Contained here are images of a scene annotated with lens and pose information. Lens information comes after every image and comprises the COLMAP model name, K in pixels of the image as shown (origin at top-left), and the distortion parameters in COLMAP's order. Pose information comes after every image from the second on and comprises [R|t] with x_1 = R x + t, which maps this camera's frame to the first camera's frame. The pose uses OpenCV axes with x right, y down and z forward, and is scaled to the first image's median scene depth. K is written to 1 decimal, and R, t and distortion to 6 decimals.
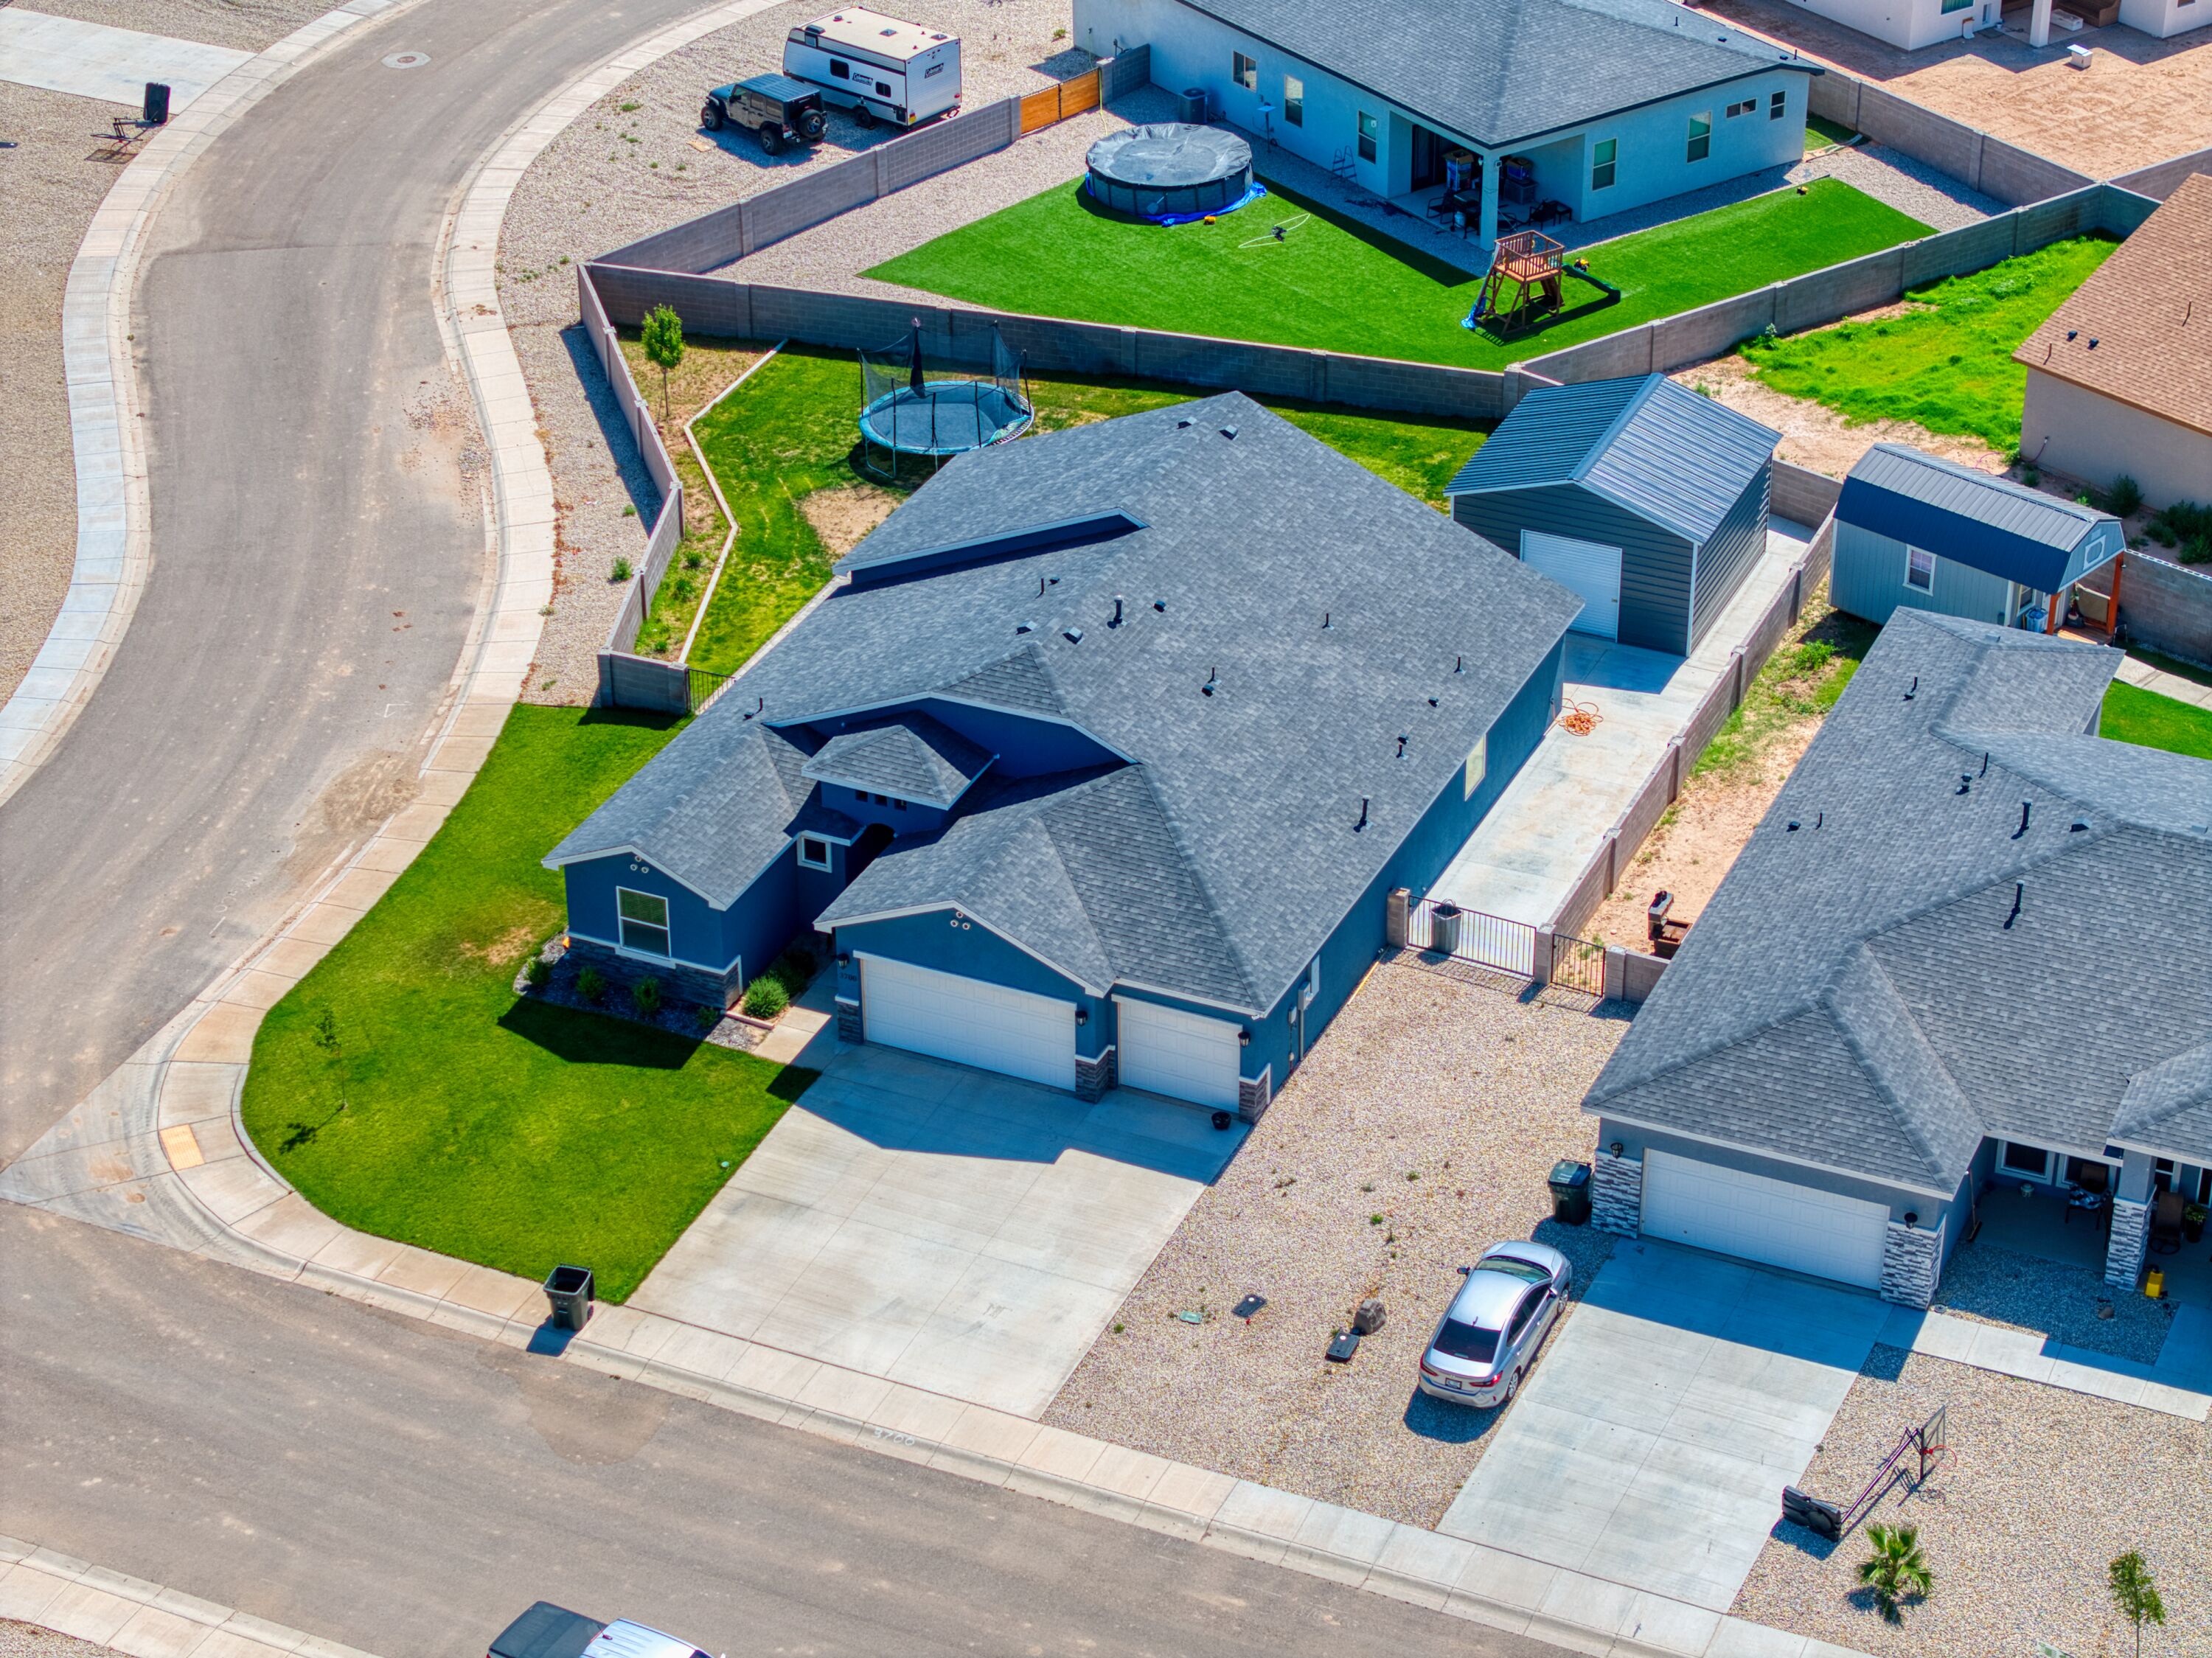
lens RADIAL K [[4451.7, 0, 1106.0], [0, 4451.7, 829.0], [0, 0, 1]] dist [-0.184788, 0.624235]
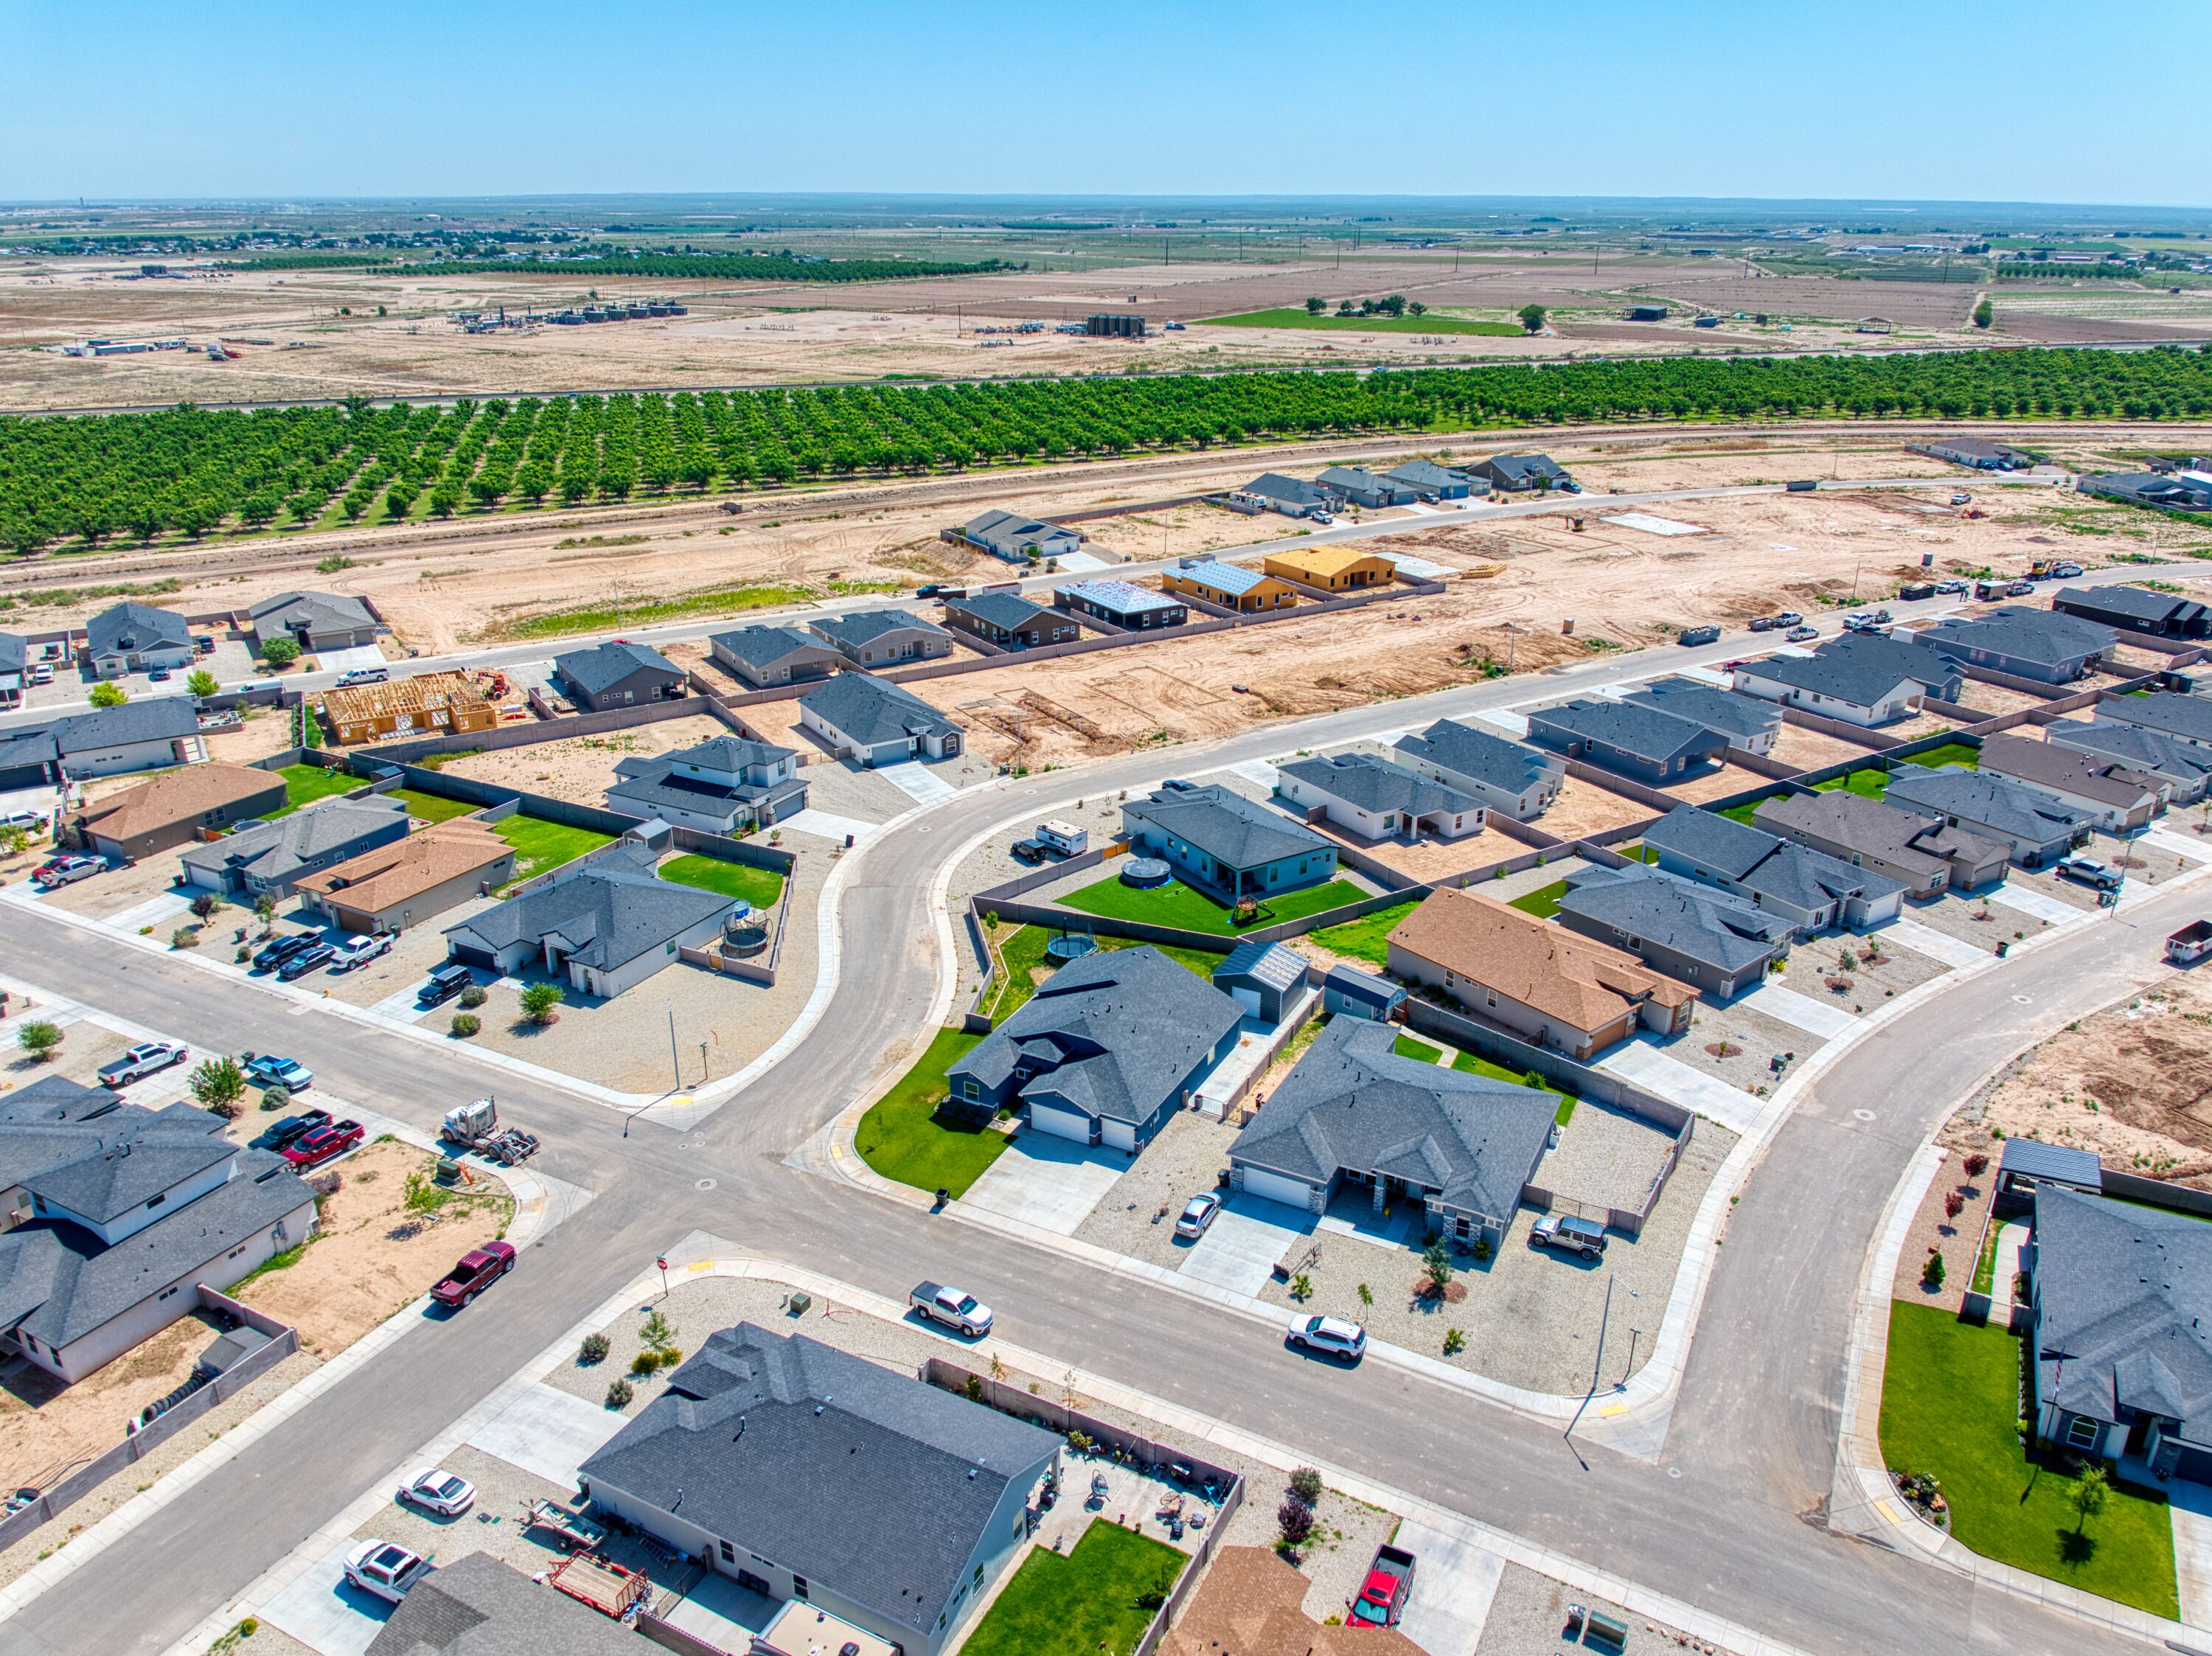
lens RADIAL K [[1568.8, 0, 1117.4], [0, 1568.8, 815.0], [0, 0, 1]] dist [0.020405, -0.050518]
pose [[0.998678, 0.027566, -0.043397, 0.058517], [-0.034037, 0.987132, -0.156241, -0.005290], [0.038531, 0.157511, 0.986765, -0.257909]]
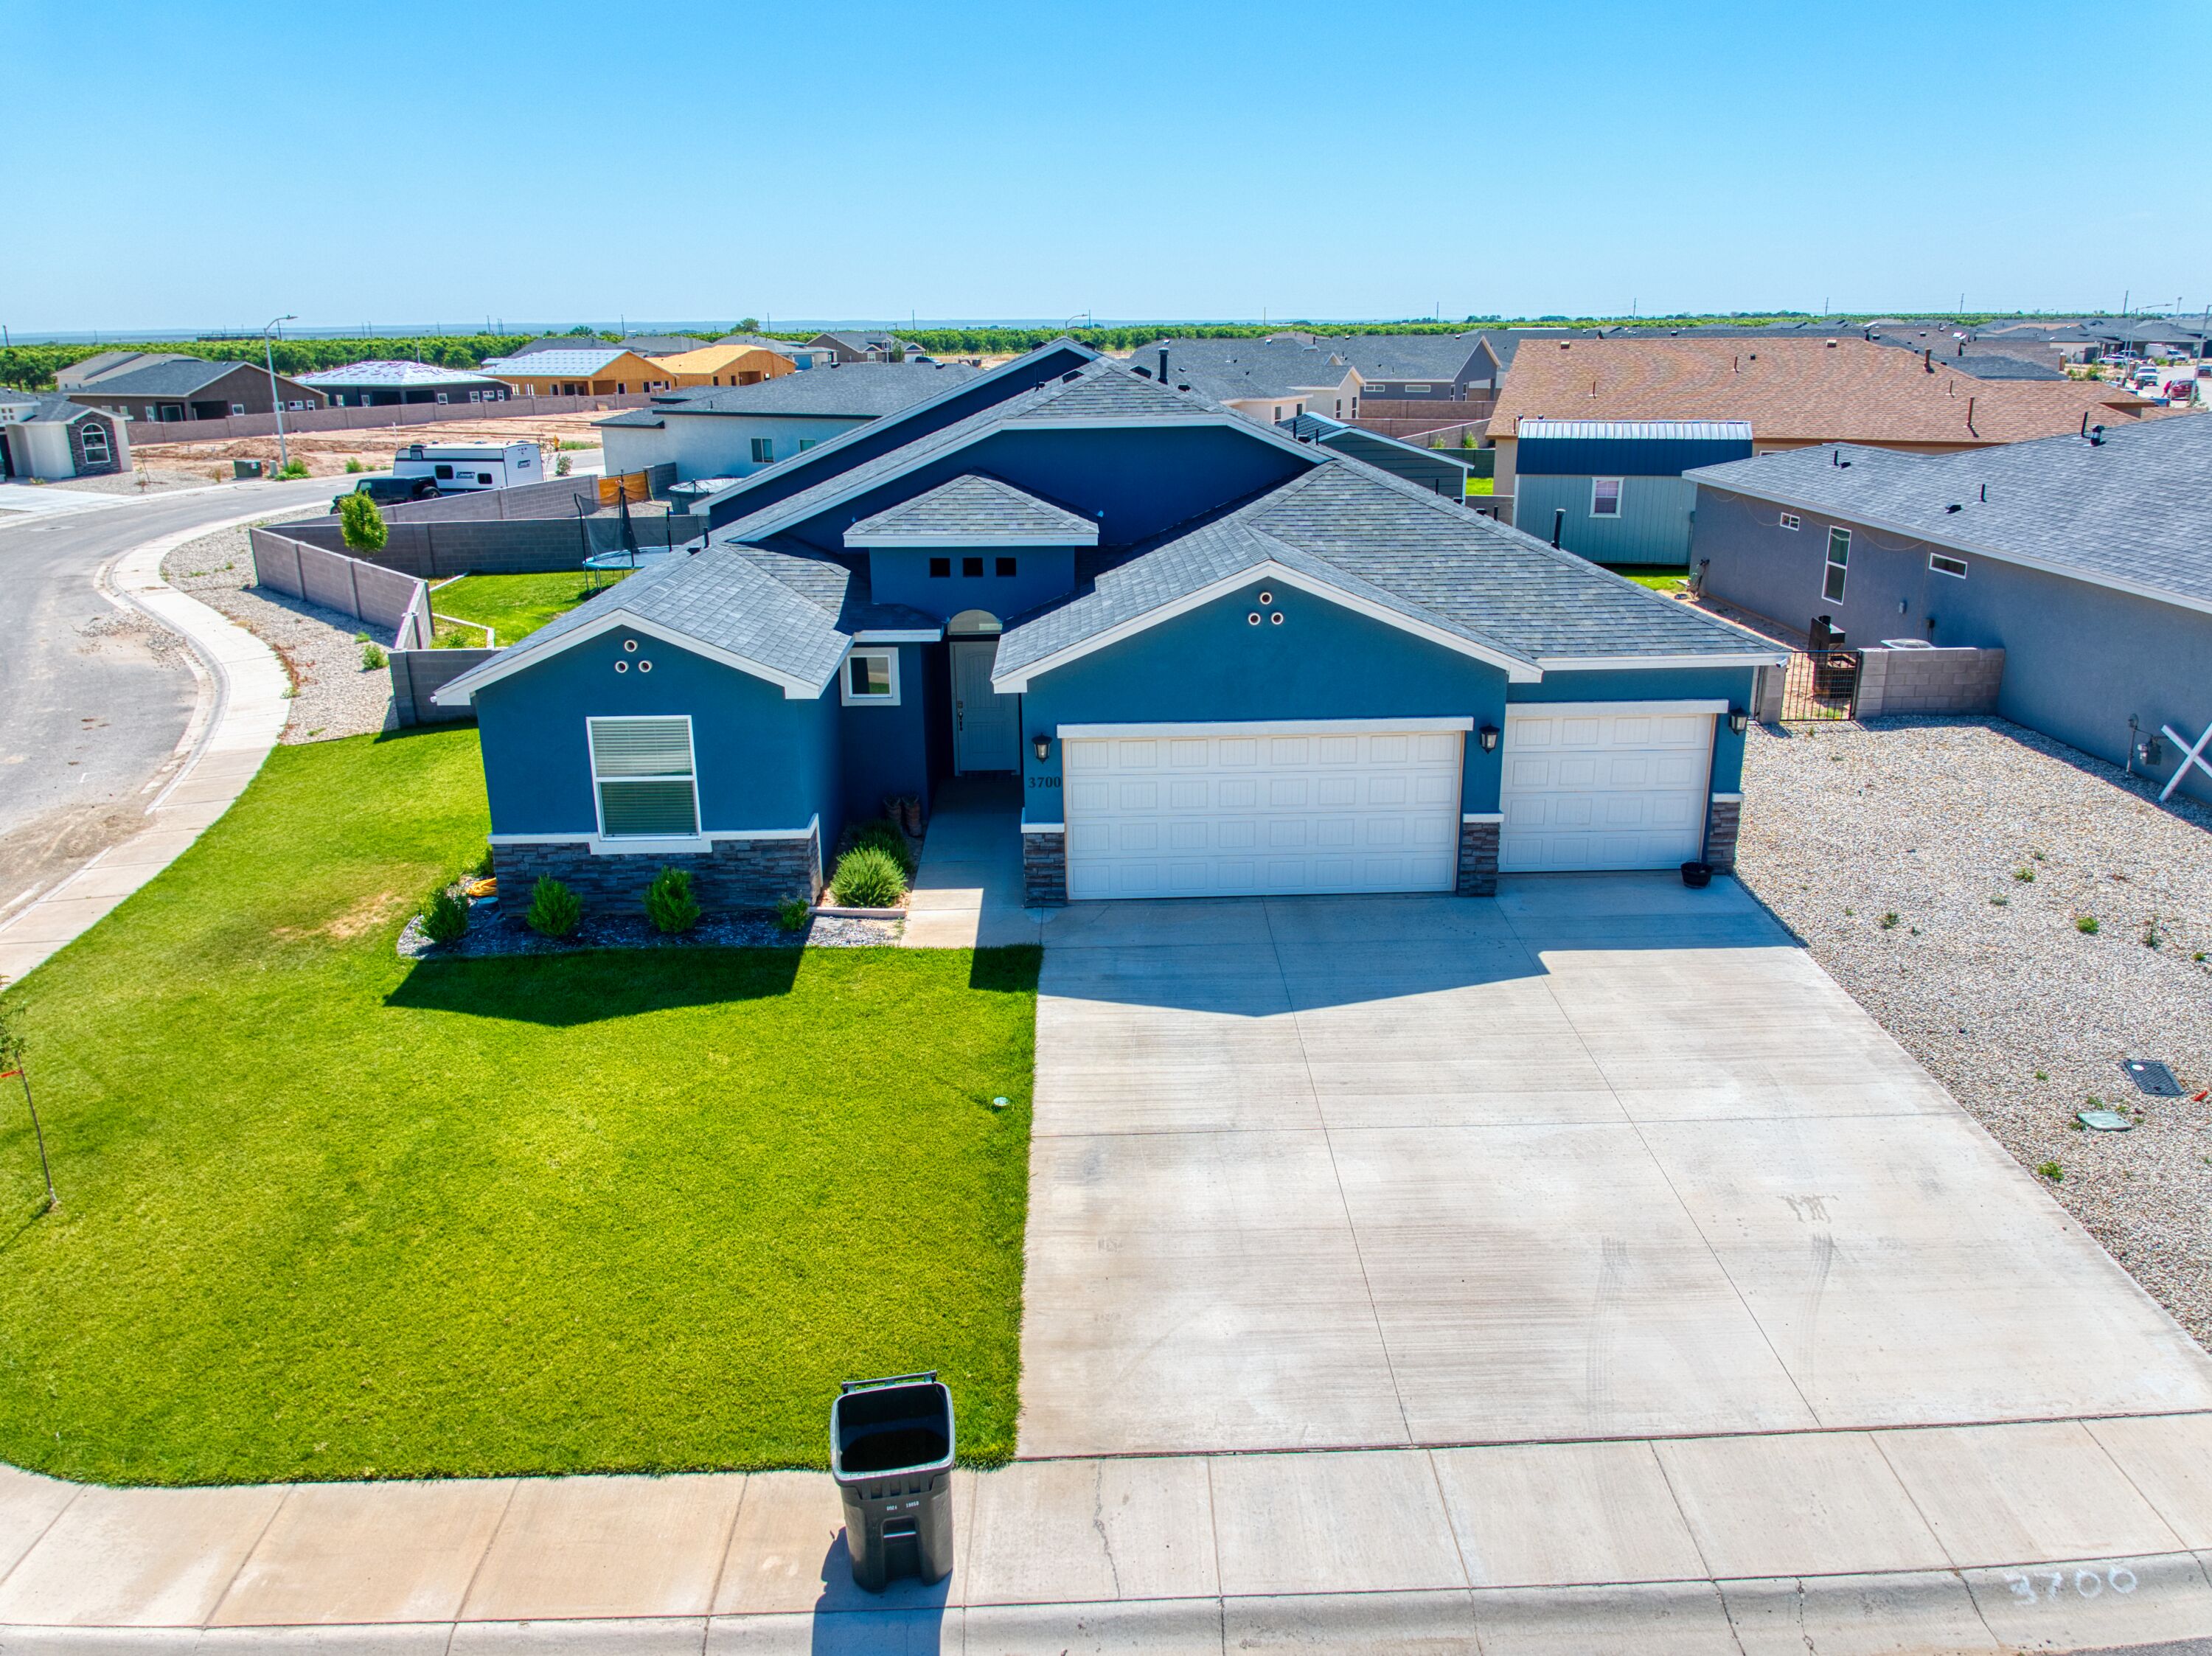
lens RADIAL K [[1568.8, 0, 1117.4], [0, 1568.8, 815.0], [0, 0, 1]] dist [0.020405, -0.050518]
pose [[0.895584, -0.135703, 0.423692, -0.129822], [0.229372, 0.956856, -0.178369, 0.072212], [-0.381207, 0.256927, 0.888071, 0.764433]]
